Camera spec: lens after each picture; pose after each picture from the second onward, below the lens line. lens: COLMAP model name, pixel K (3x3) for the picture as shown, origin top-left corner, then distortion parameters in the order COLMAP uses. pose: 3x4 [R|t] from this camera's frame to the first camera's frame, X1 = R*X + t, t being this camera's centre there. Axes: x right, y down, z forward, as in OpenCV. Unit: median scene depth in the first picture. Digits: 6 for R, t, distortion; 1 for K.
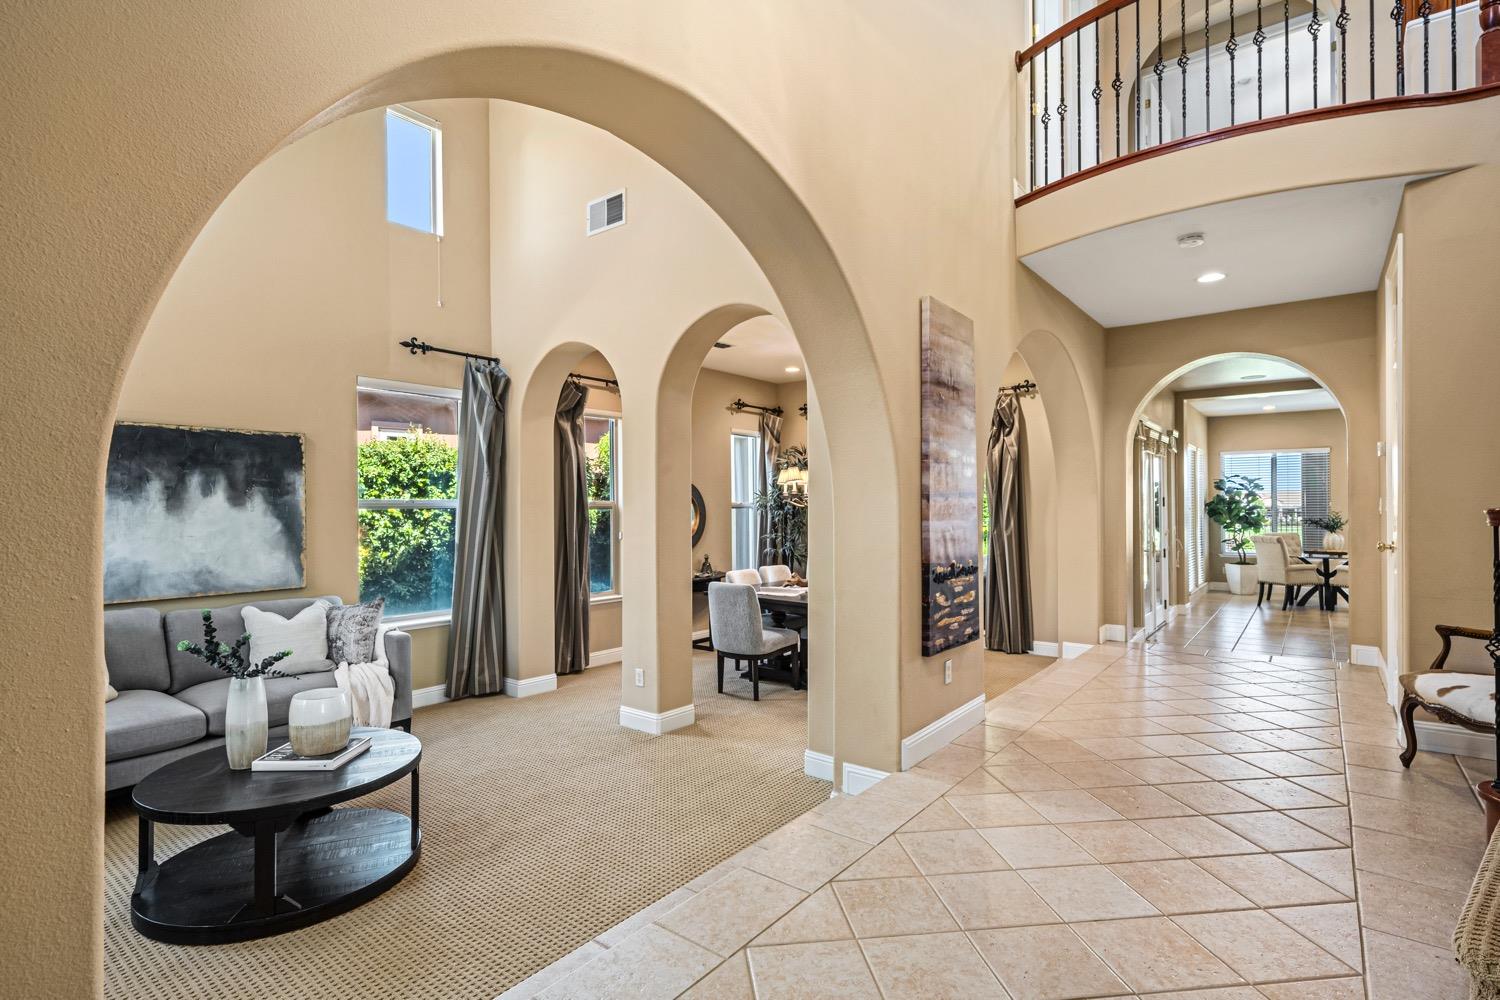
lens RADIAL K [[724.2, 0, 750.0], [0, 724.2, 500.0], [0, 0, 1]] dist [0.000089, 0.000037]
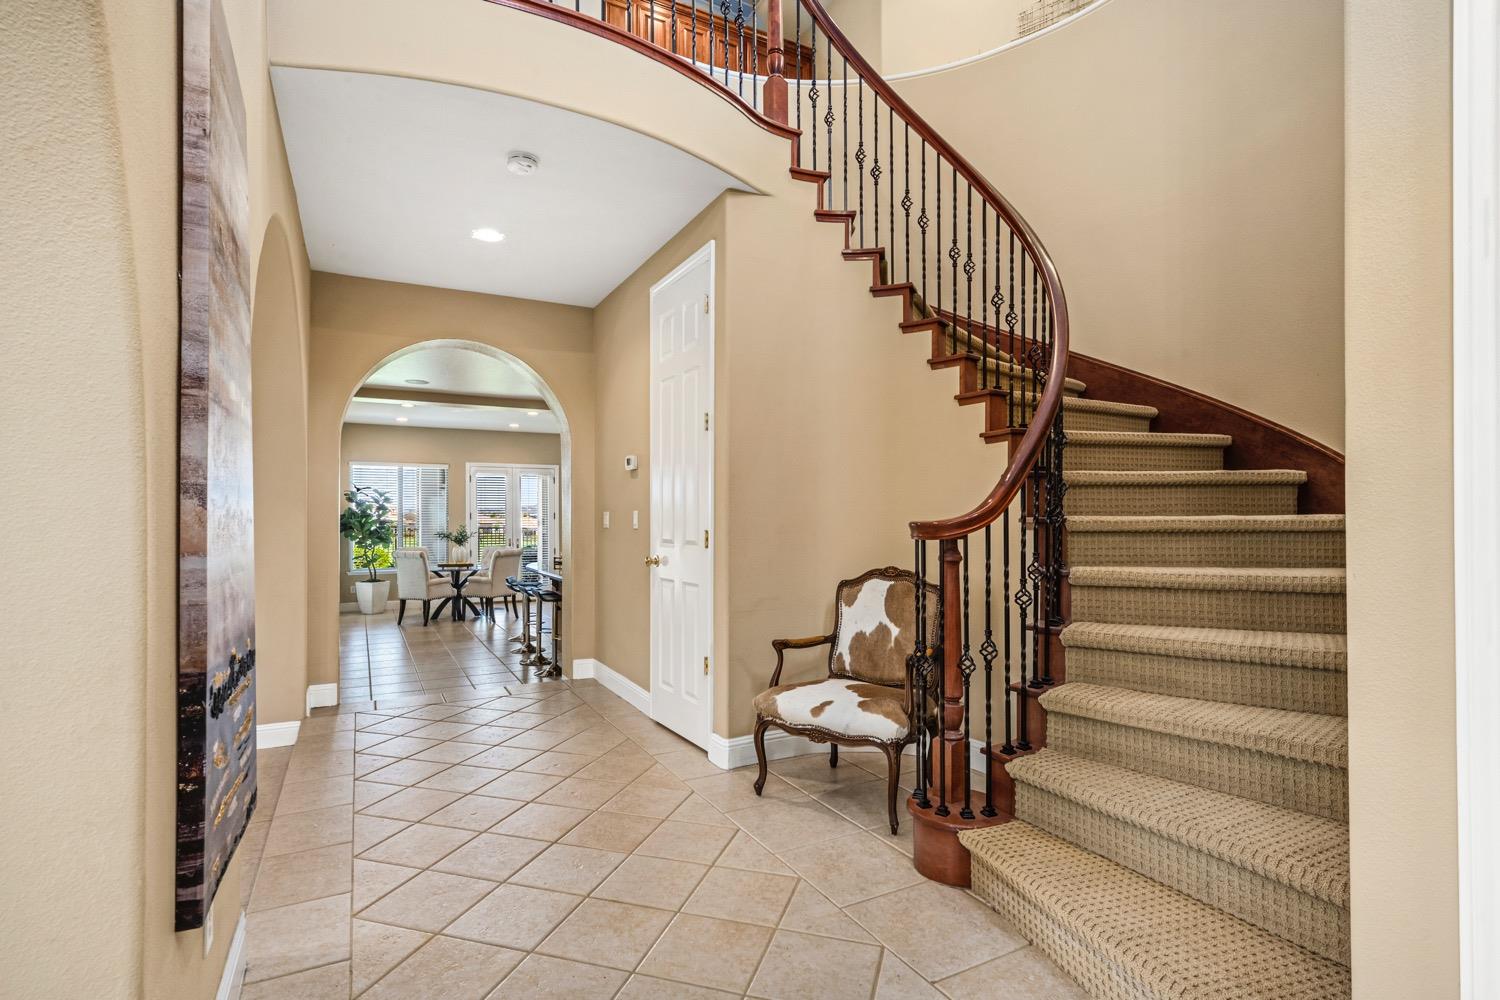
lens RADIAL K [[732.8, 0, 748.9], [0, 732.8, 517.4], [0, 0, 1]] dist [-0.000643, 0.000028]
pose [[0.406068, 0.005578, 0.913826, 0.006017], [-0.009591, 0.999952, -0.001842, 0.002223], [-0.913793, -0.008016, 0.406102, 0.187828]]
